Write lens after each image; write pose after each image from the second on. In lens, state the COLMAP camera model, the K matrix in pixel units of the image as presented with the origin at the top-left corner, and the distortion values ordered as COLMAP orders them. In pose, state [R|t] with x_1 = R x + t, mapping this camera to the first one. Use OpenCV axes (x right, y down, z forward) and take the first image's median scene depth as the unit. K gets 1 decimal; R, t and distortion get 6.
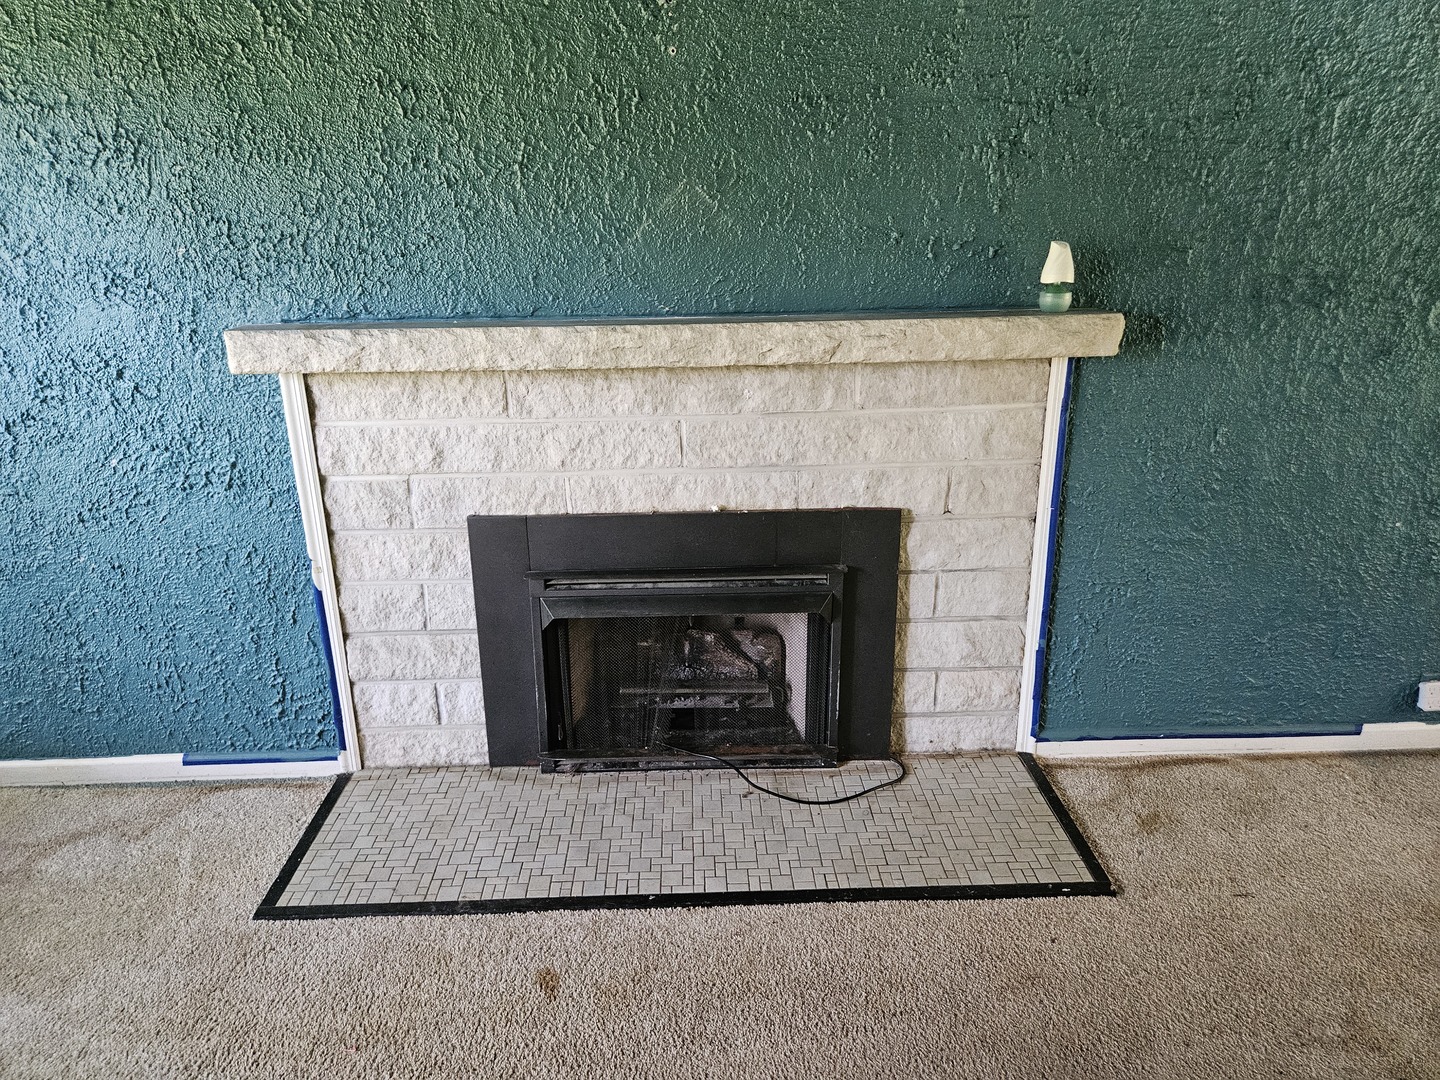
lens RADIAL K [[969.5, 0, 724.4], [0, 969.5, 538.3], [0, 0, 1]] dist [0.049174, -0.036349]
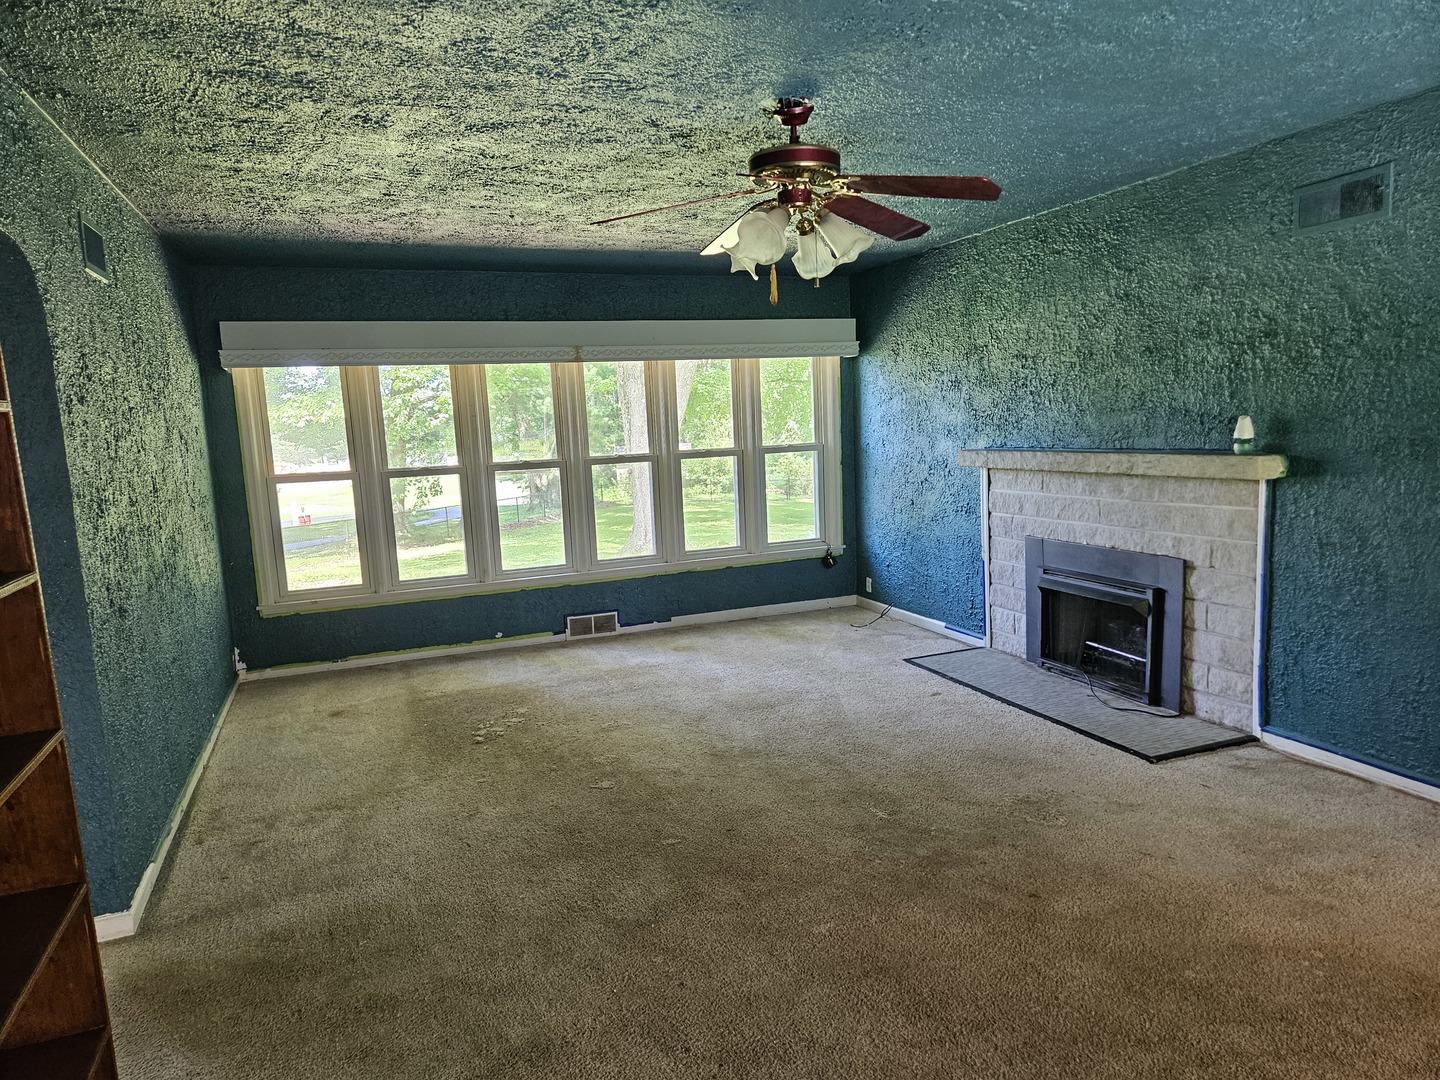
lens RADIAL K [[969.5, 0, 721.6], [0, 969.5, 546.4], [0, 0, 1]] dist [0.049174, -0.036349]
pose [[0.335006, 0.123921, -0.934031, 1.604278], [-0.252369, 0.966894, 0.037765, 0.094672], [0.907789, 0.223069, 0.355189, -0.422004]]
